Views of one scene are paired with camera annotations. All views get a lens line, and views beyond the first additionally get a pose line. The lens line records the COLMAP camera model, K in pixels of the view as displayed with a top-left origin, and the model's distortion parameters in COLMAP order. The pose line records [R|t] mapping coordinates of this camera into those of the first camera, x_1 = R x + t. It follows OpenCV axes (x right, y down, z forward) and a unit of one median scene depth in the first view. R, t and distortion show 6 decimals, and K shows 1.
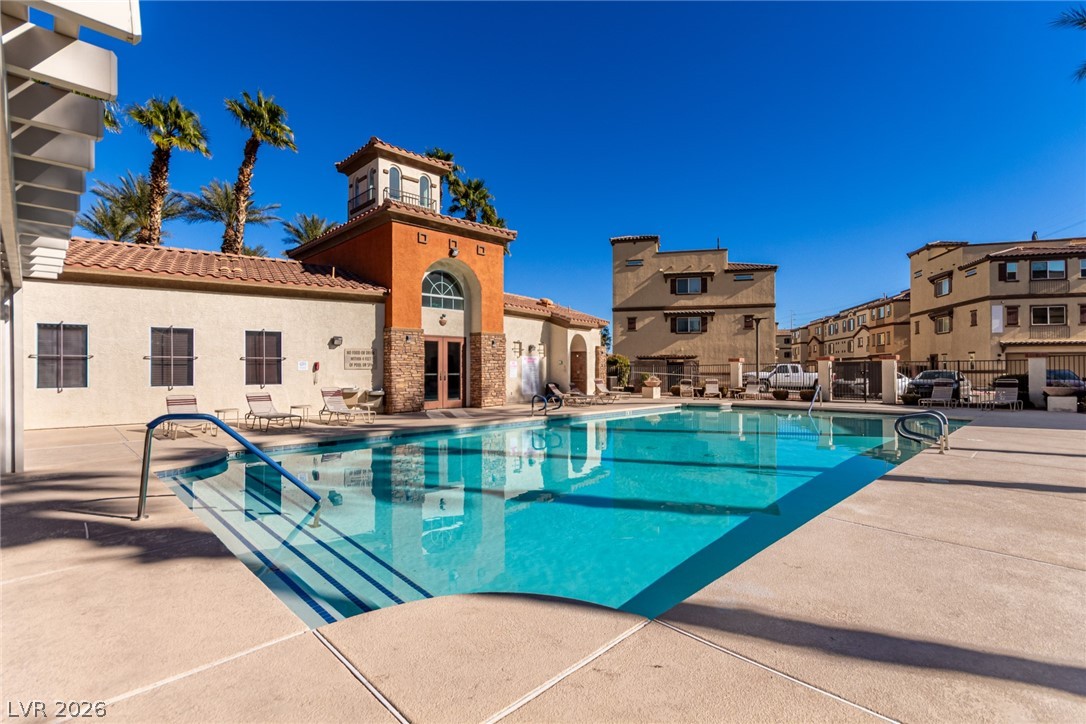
lens RADIAL K [[502.5, 0, 552.2], [0, 502.5, 362.8], [0, 0, 1]] dist [0.005858, 0.001330]
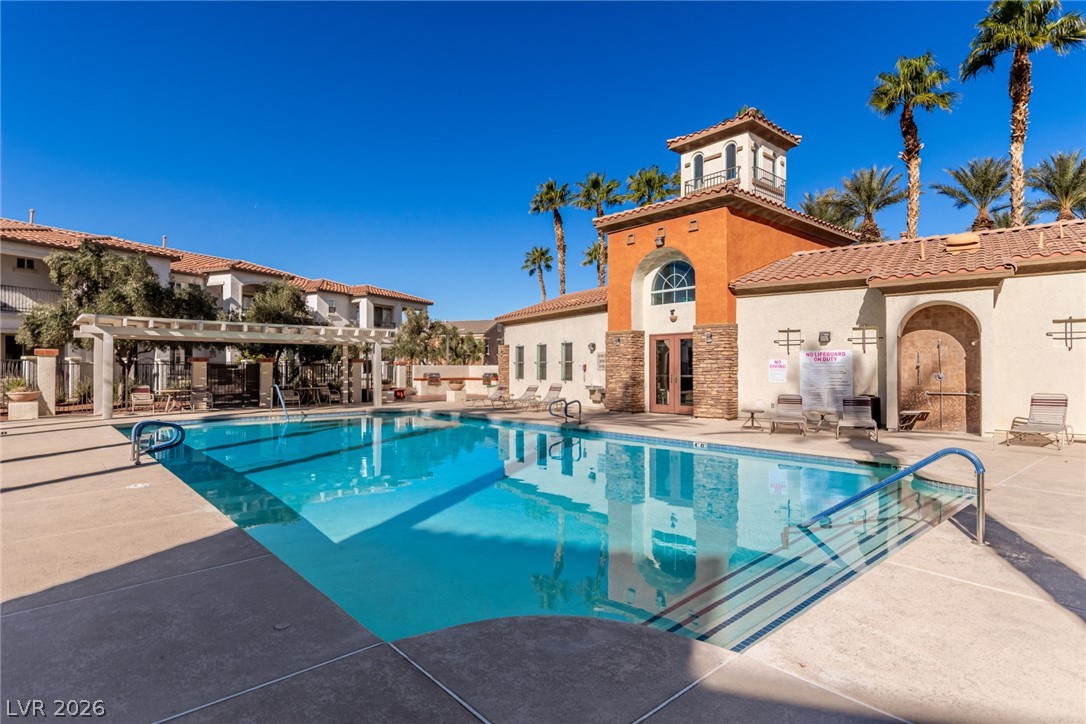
lens RADIAL K [[548.1, 0, 545.0], [0, 548.1, 366.2], [0, 0, 1]] dist [0.000959, 0.000500]
pose [[-0.046427, 0.002366, -0.998919, 0.745474], [0.014218, 0.999897, 0.001707, 0.000073], [0.998821, -0.014123, -0.046455, 0.782278]]
